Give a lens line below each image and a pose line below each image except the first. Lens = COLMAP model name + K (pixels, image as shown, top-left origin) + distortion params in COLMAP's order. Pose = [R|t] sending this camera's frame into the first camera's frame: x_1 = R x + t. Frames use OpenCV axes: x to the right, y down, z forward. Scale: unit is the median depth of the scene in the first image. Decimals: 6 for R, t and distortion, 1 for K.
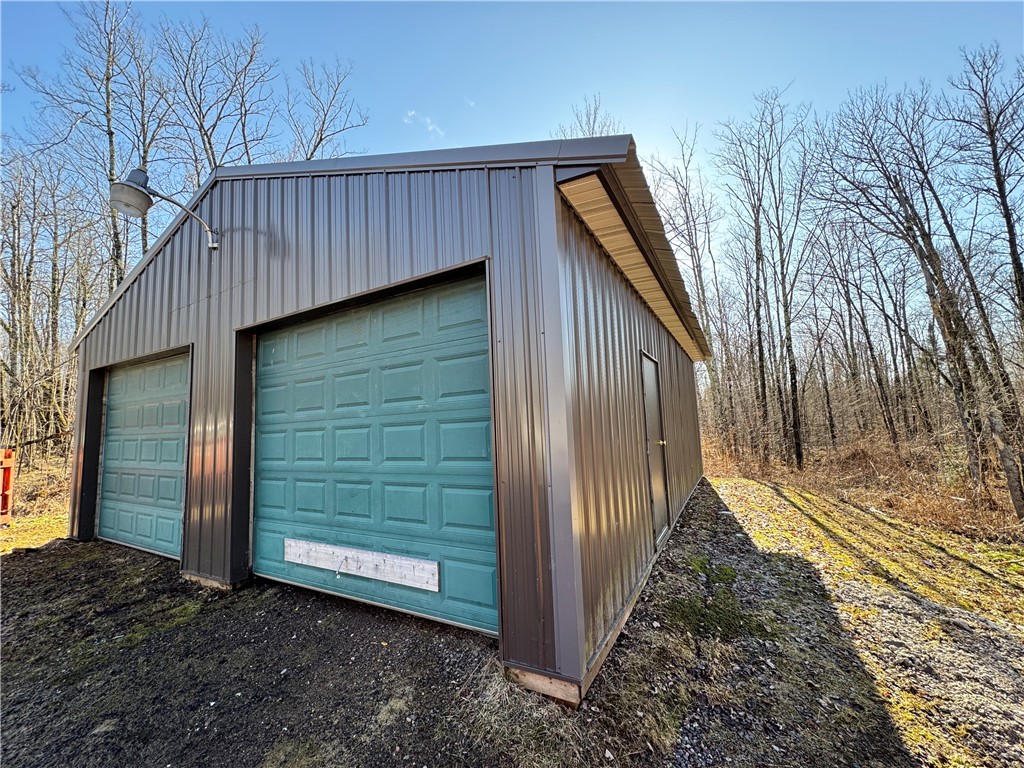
lens RADIAL K [[406.8, 0, 508.7], [0, 406.8, 388.0], [0, 0, 1]] dist [-0.001619, 0.000330]
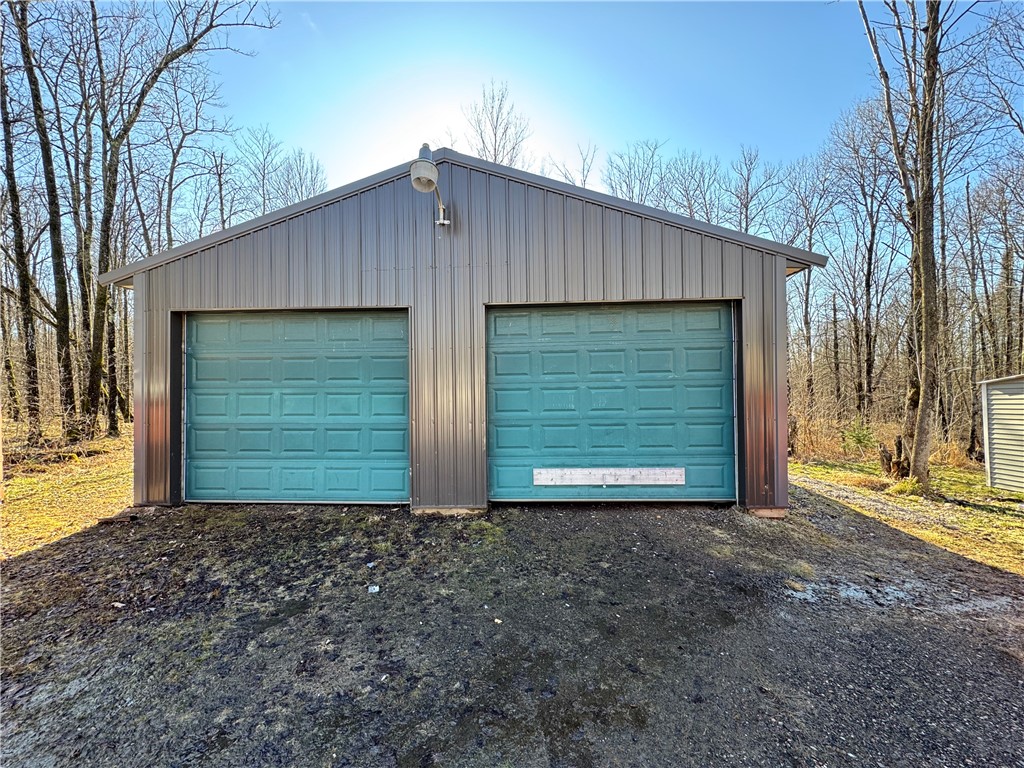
lens RADIAL K [[406.8, 0, 515.4], [0, 406.8, 386.0], [0, 0, 1]] dist [-0.001619, 0.000330]
pose [[0.895061, 0.034476, 0.444610, -1.405918], [-0.067049, 0.996078, 0.057740, 0.029049], [-0.440875, -0.081491, 0.893862, -0.171333]]
